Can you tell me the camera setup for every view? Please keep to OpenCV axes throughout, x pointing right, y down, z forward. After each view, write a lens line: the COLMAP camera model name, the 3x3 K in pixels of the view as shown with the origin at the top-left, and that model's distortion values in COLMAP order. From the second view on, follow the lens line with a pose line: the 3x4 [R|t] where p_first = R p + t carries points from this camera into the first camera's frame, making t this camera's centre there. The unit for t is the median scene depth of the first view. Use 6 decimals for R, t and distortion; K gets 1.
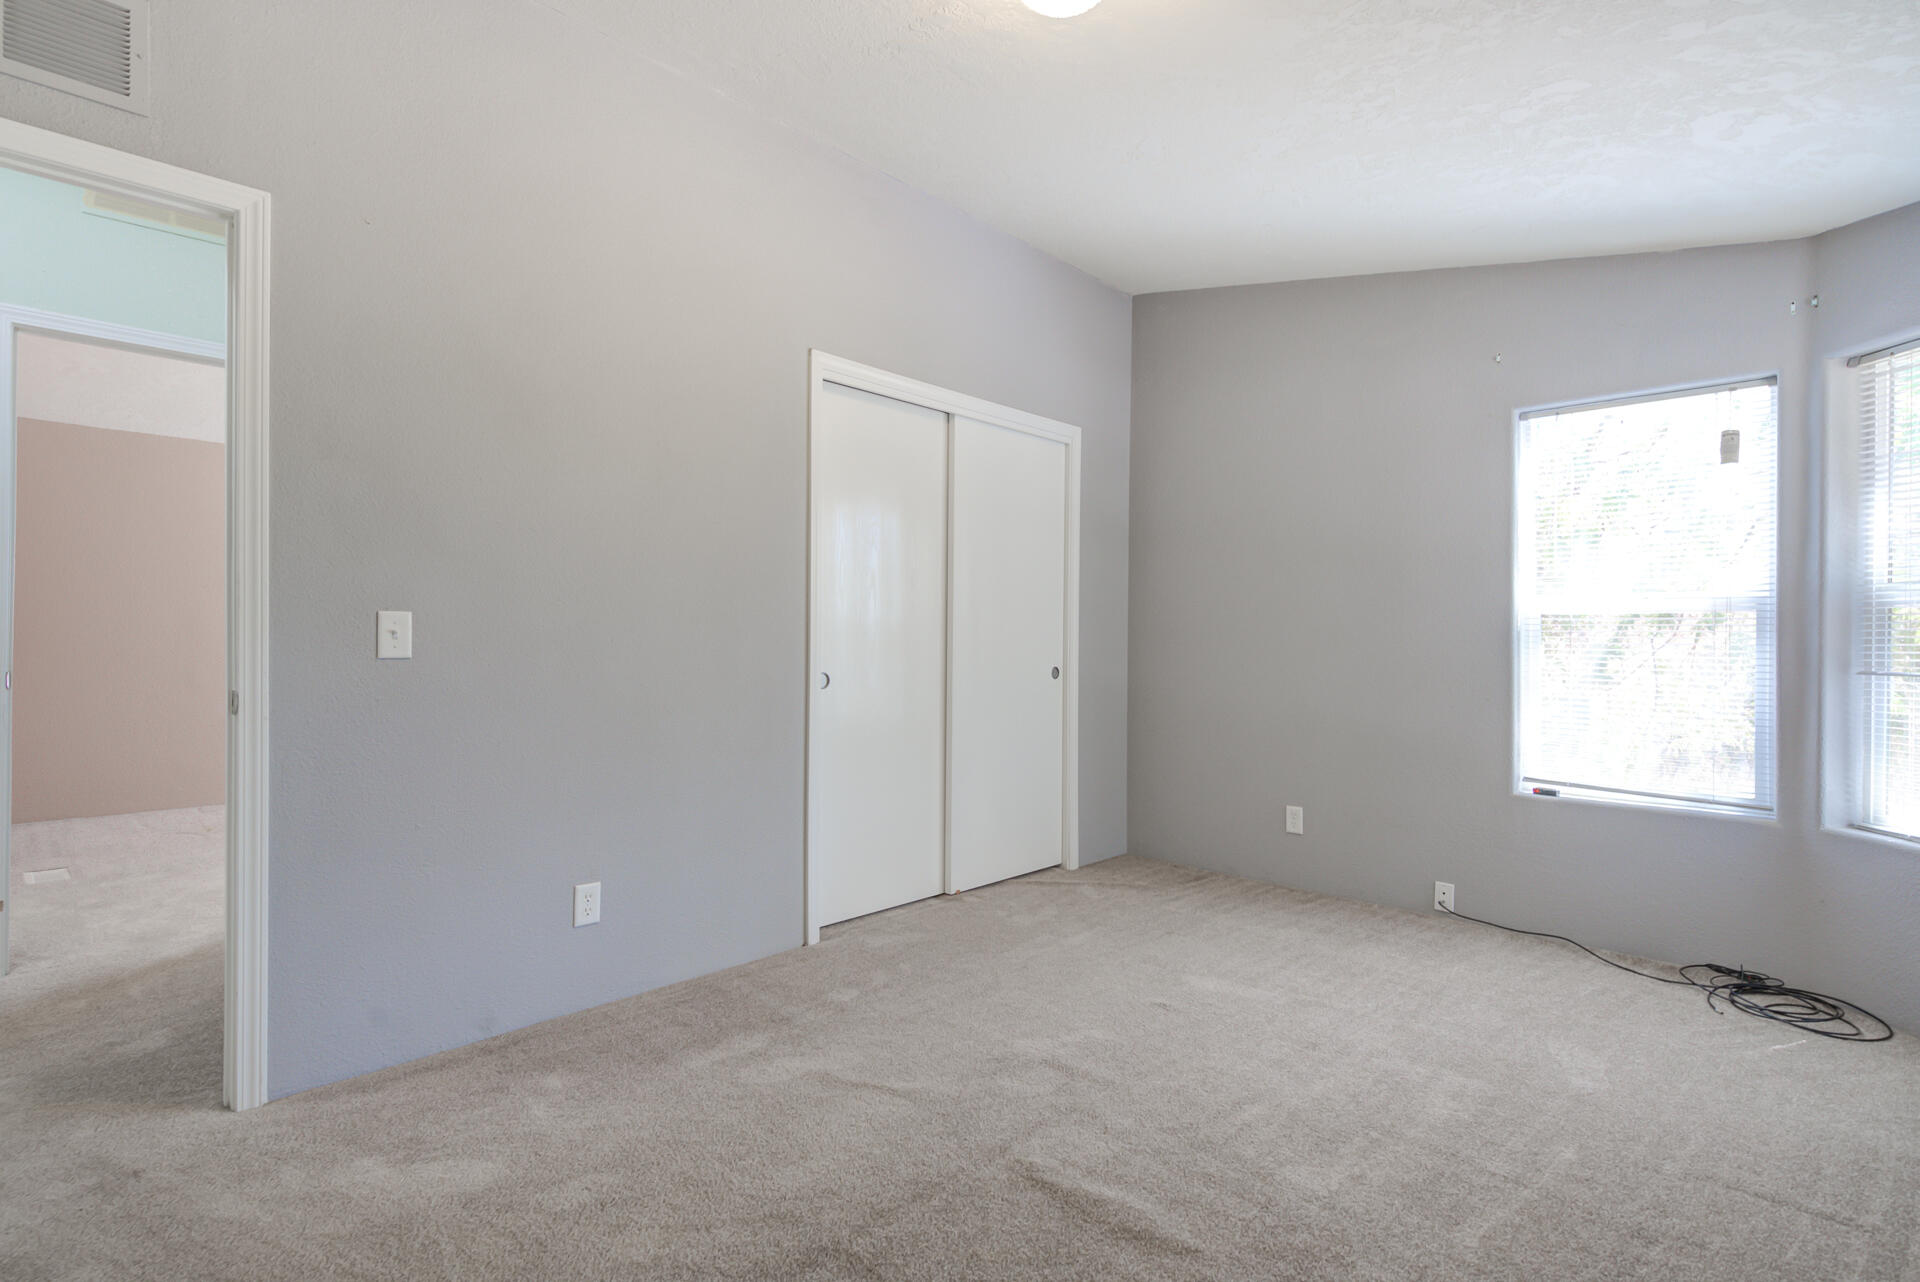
lens RADIAL K [[925.1, 0, 954.8], [0, 925.1, 635.7], [0, 0, 1]] dist [0.007889, -0.003330]
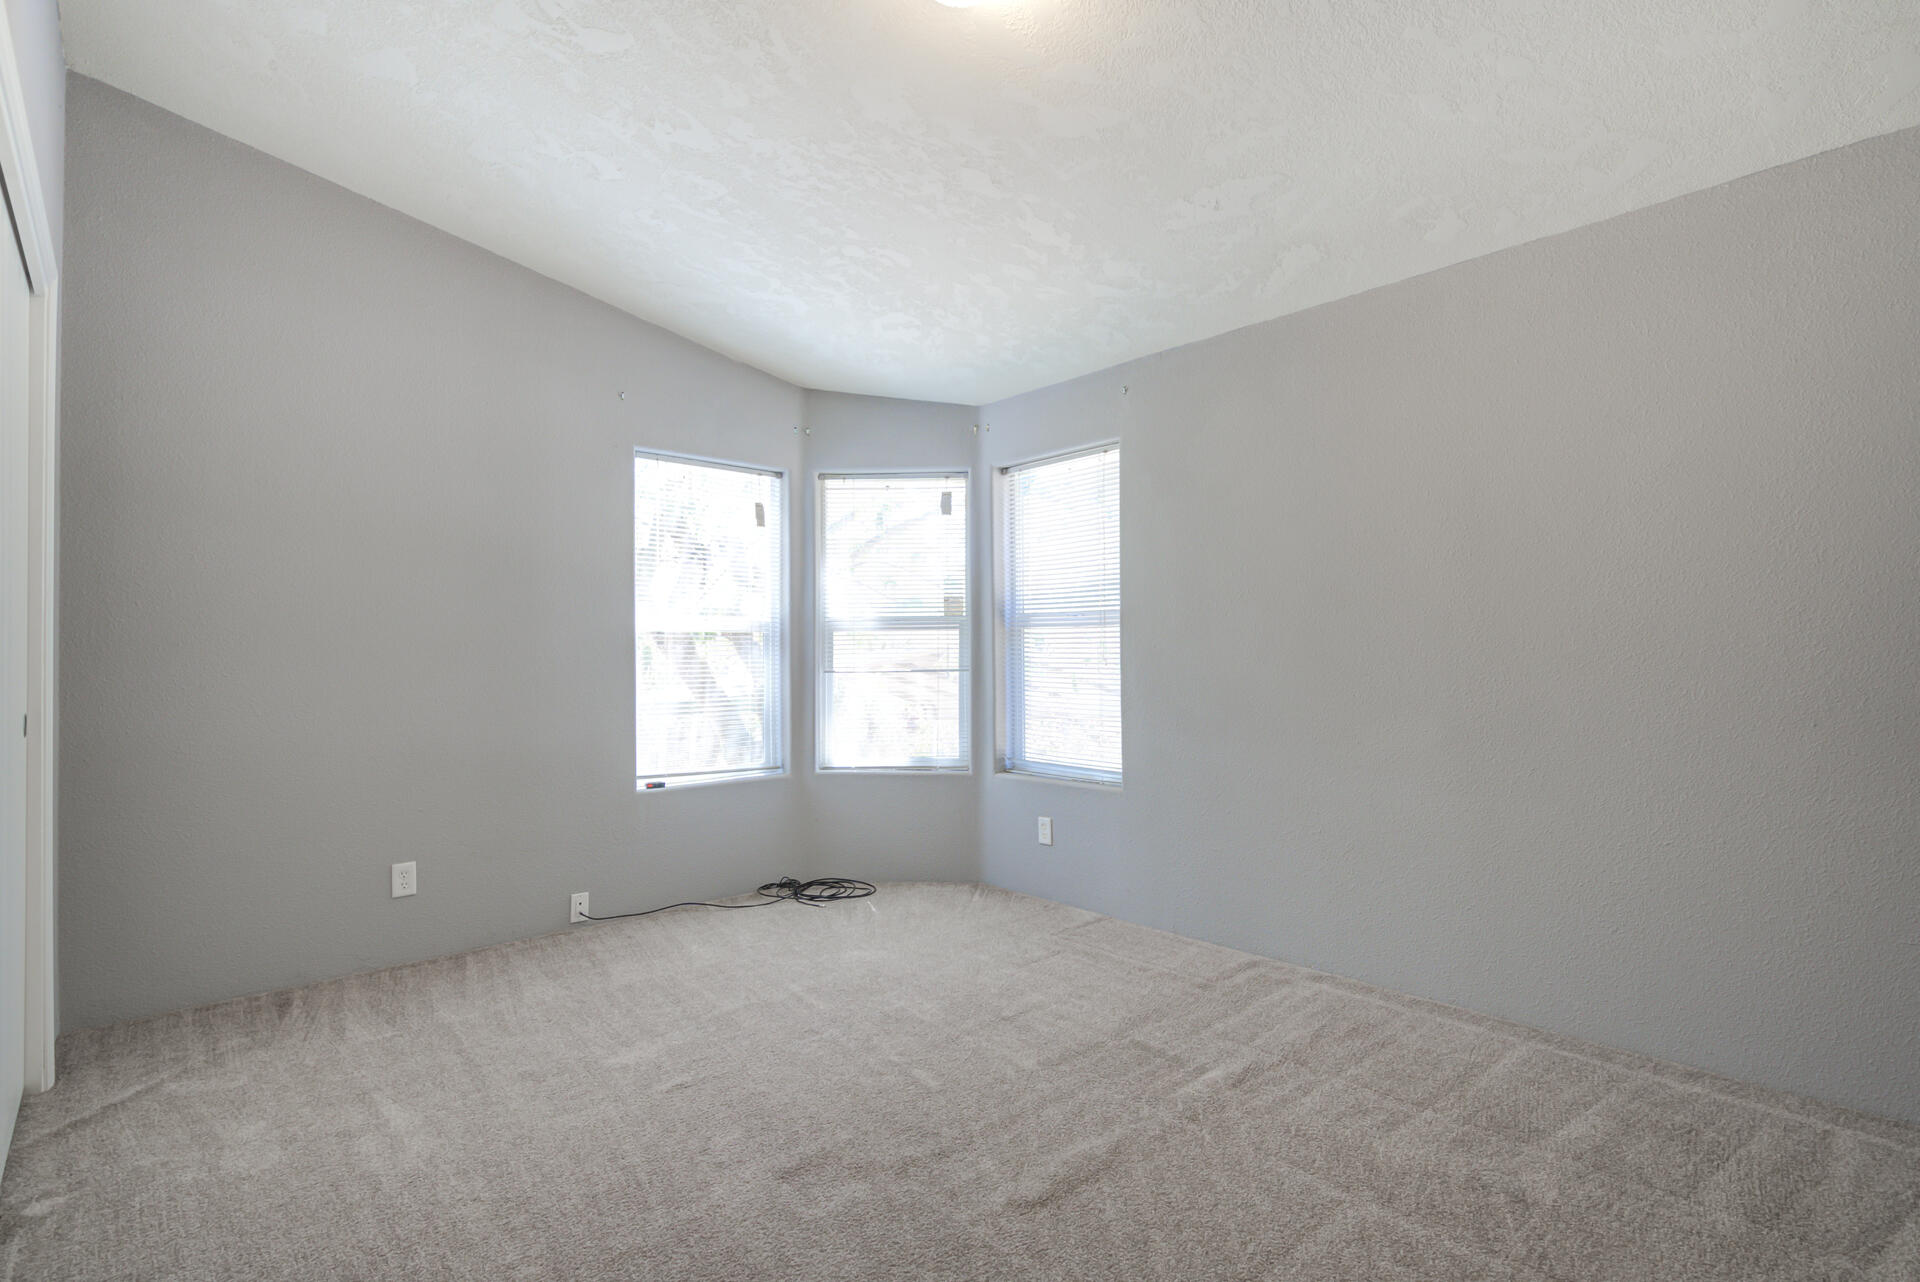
lens RADIAL K [[925.1, 0, 951.7], [0, 925.1, 641.0], [0, 0, 1]] dist [0.007889, -0.003330]
pose [[0.050347, 0.008174, 0.998698, -0.492362], [0.005430, 0.999949, -0.008458, 0.001225], [-0.998717, 0.005848, 0.050301, 0.570481]]
